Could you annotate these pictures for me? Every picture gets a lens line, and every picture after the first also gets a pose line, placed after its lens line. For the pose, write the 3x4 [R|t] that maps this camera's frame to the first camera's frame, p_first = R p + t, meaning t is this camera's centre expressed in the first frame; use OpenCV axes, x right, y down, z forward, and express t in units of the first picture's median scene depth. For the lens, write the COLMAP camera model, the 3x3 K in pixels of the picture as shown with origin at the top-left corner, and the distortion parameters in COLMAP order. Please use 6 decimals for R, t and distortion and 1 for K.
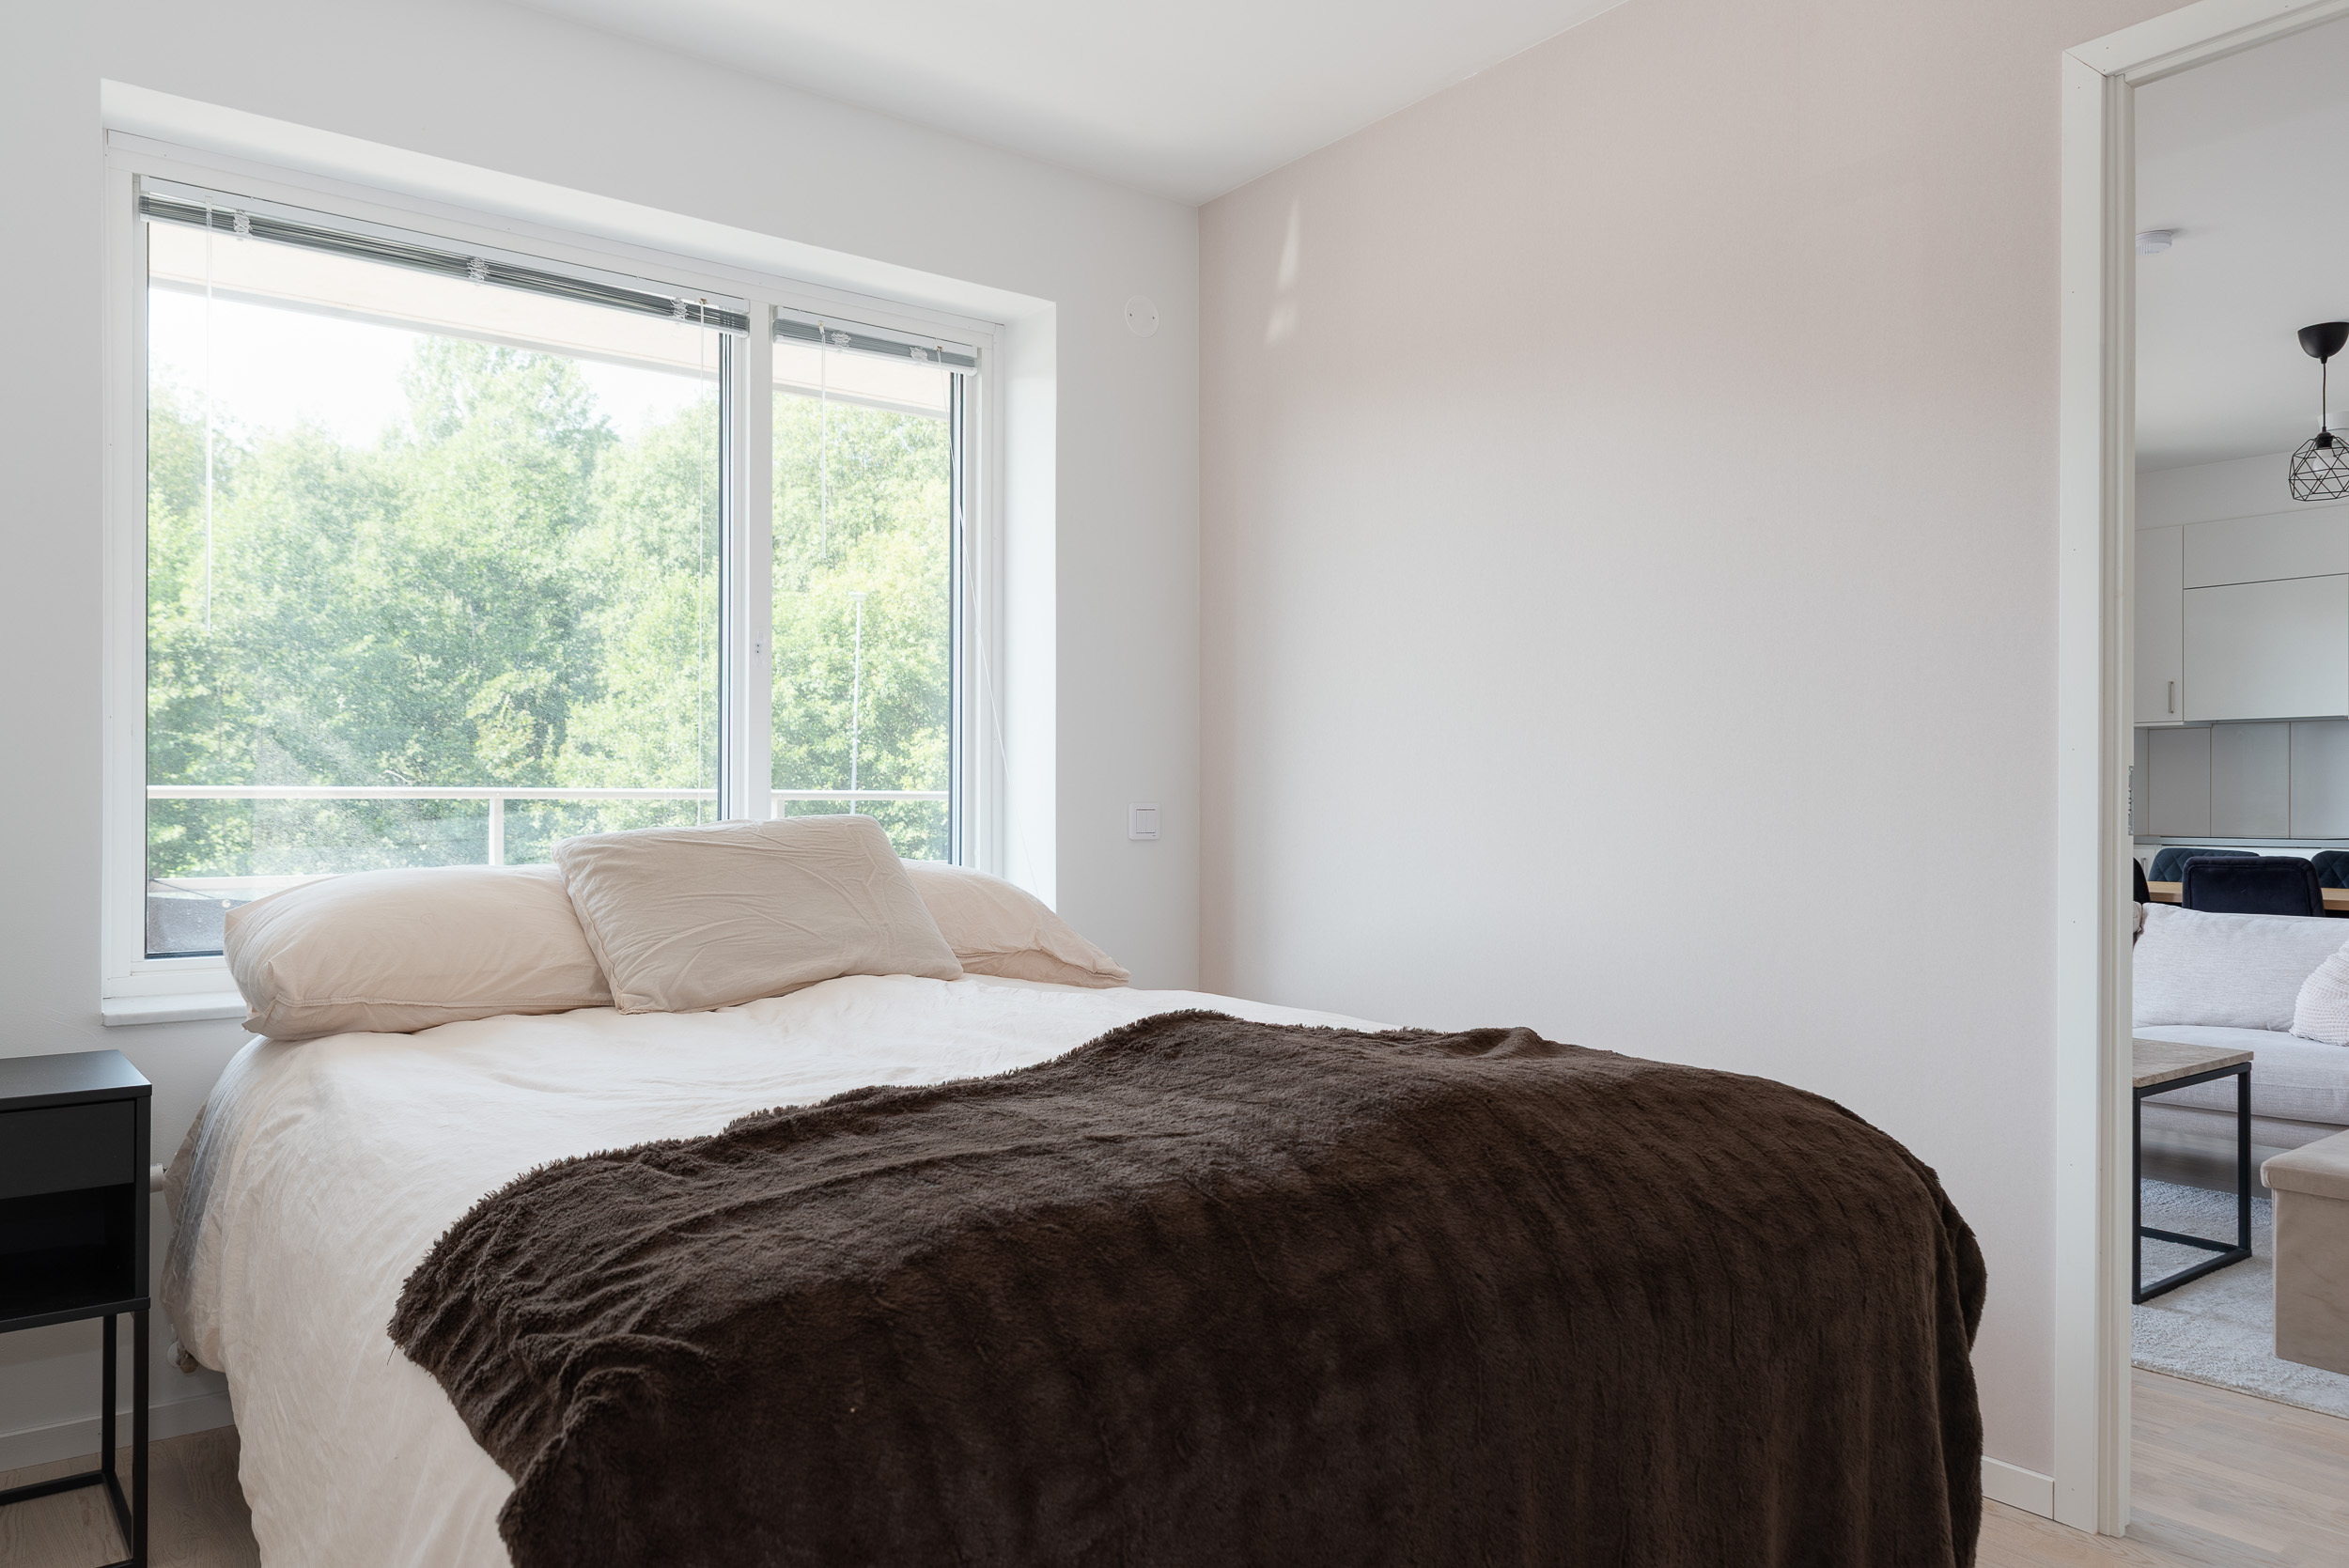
lens RADIAL K [[1613.1, 0, 1169.4], [0, 1613.1, 795.2], [0, 0, 1]] dist [-0.000638, 0.002784]
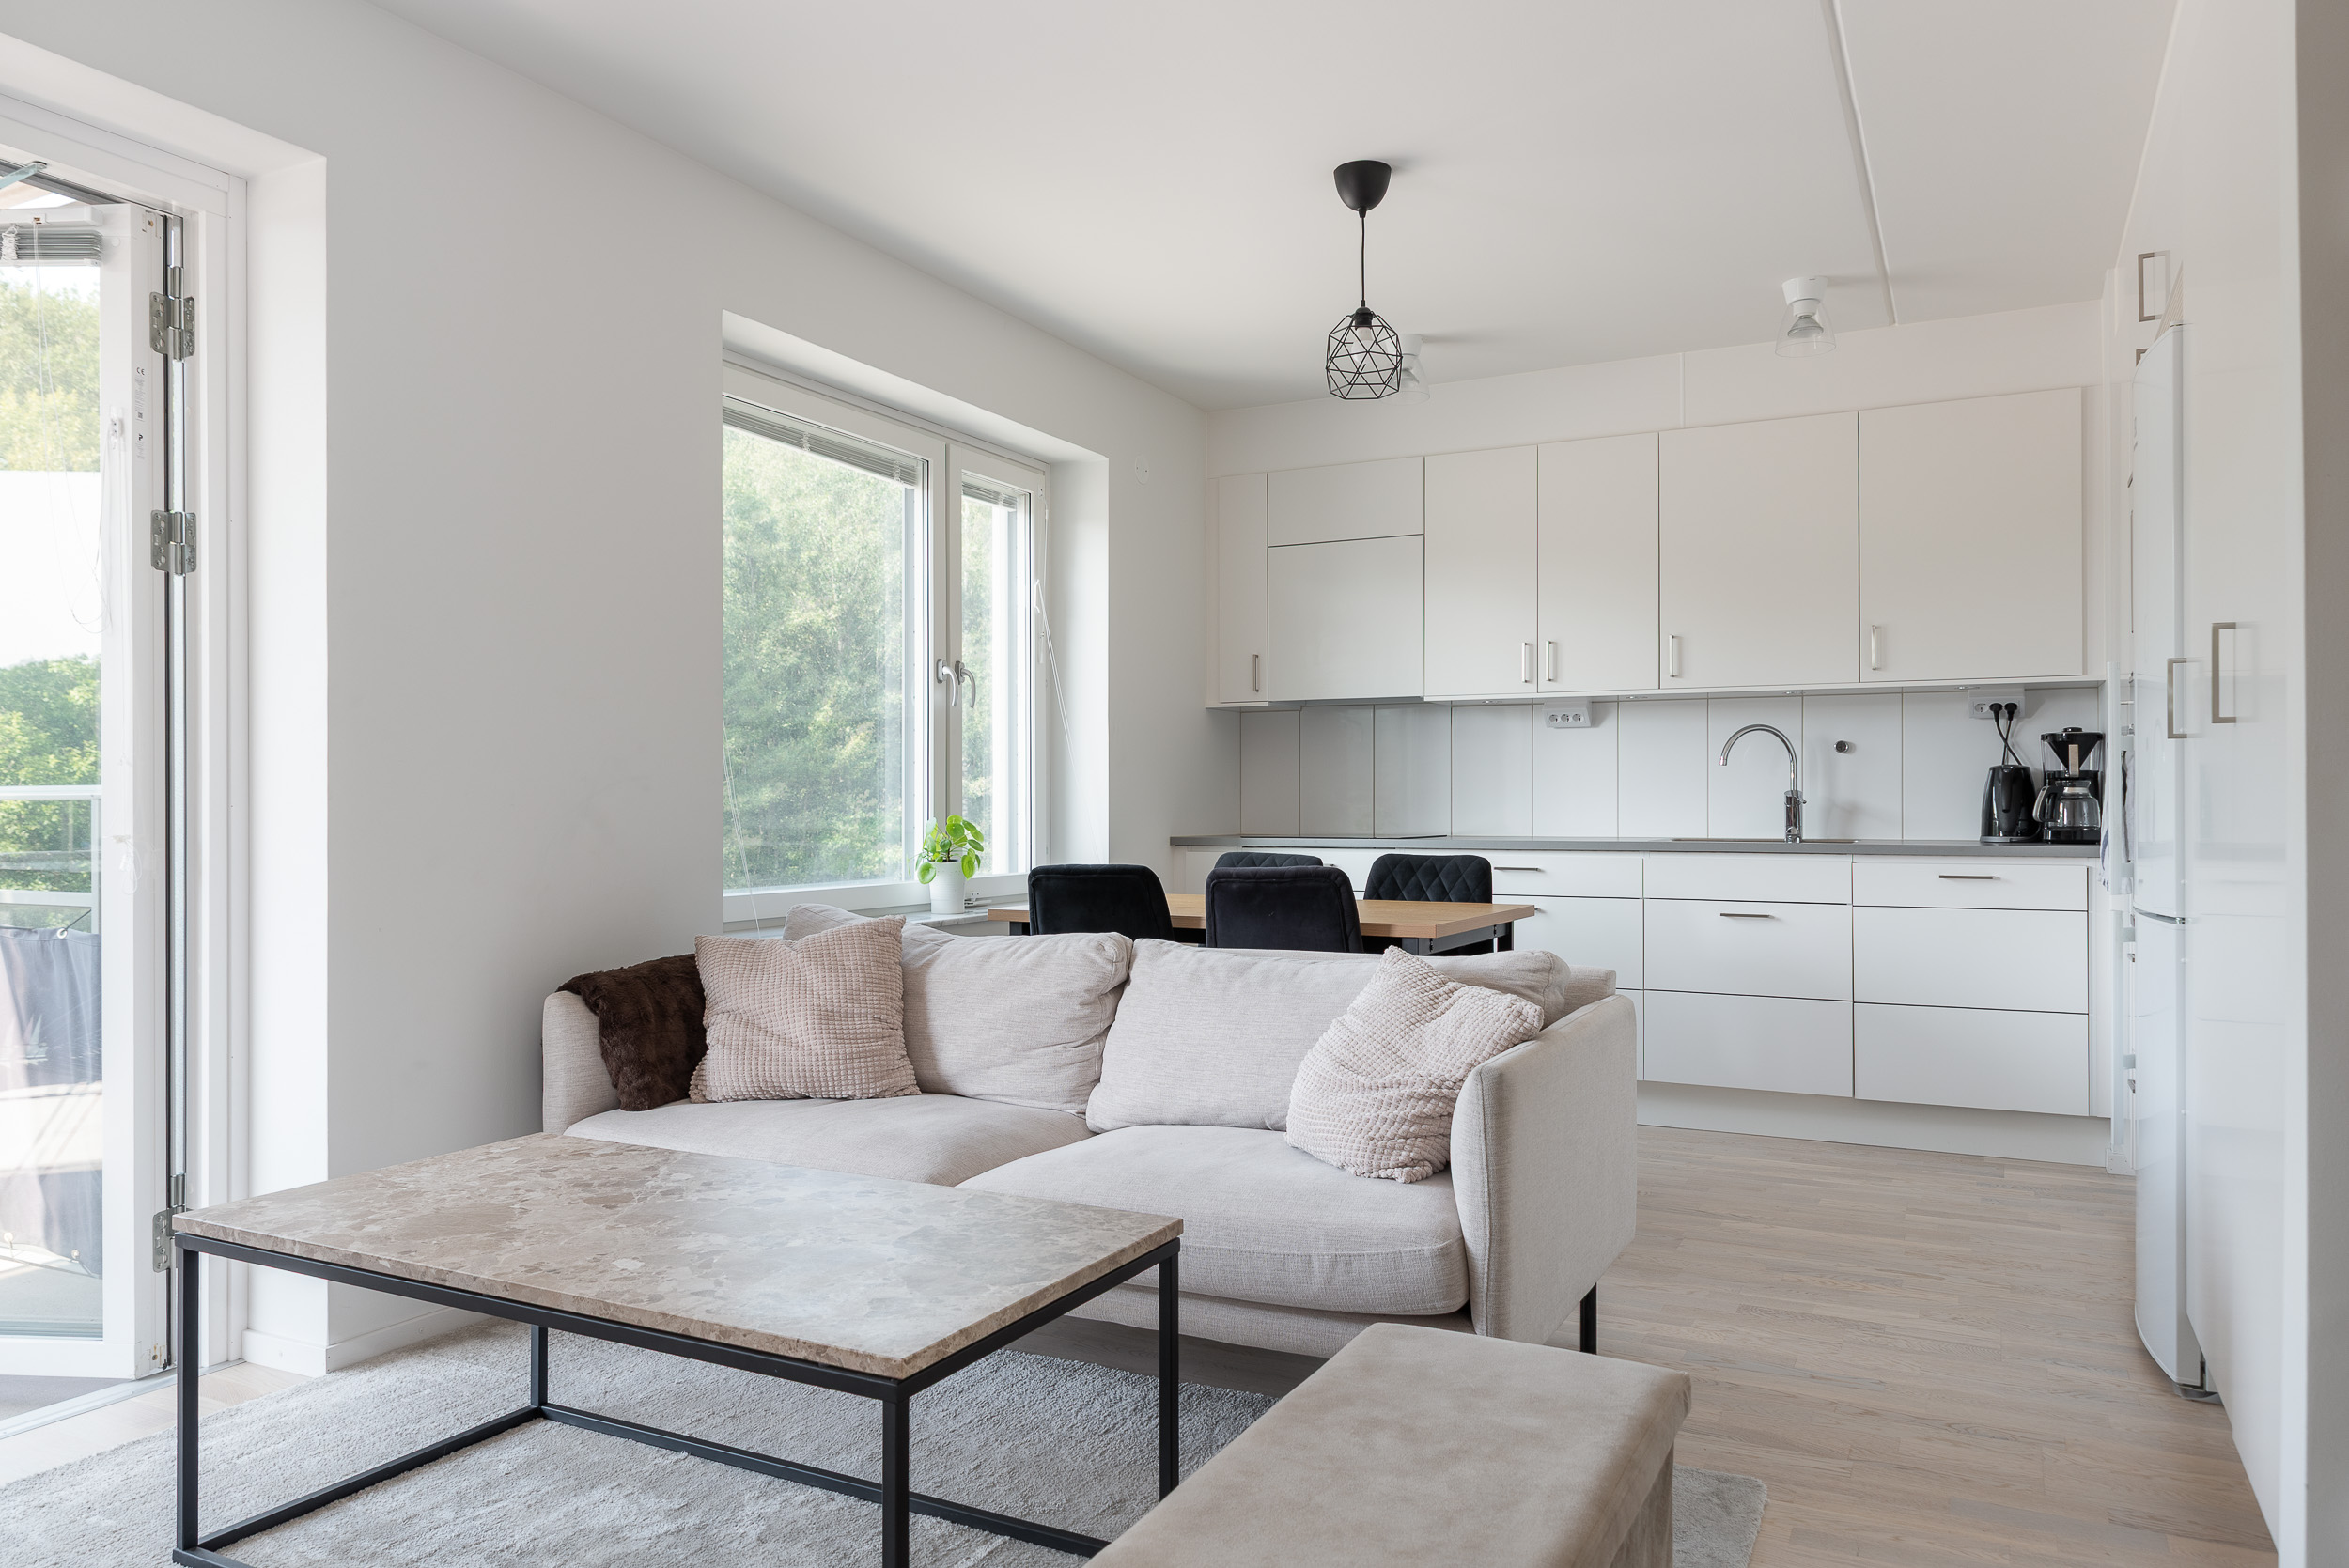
lens RADIAL K [[1592.6, 0, 1172.4], [0, 1592.6, 796.4], [0, 0, 1]] dist [0.005276, 0.002372]
pose [[0.906555, -0.003988, 0.422070, 0.225942], [0.003492, 0.999992, 0.001949, 0.002934], [-0.422074, -0.000293, 0.906561, 0.255151]]
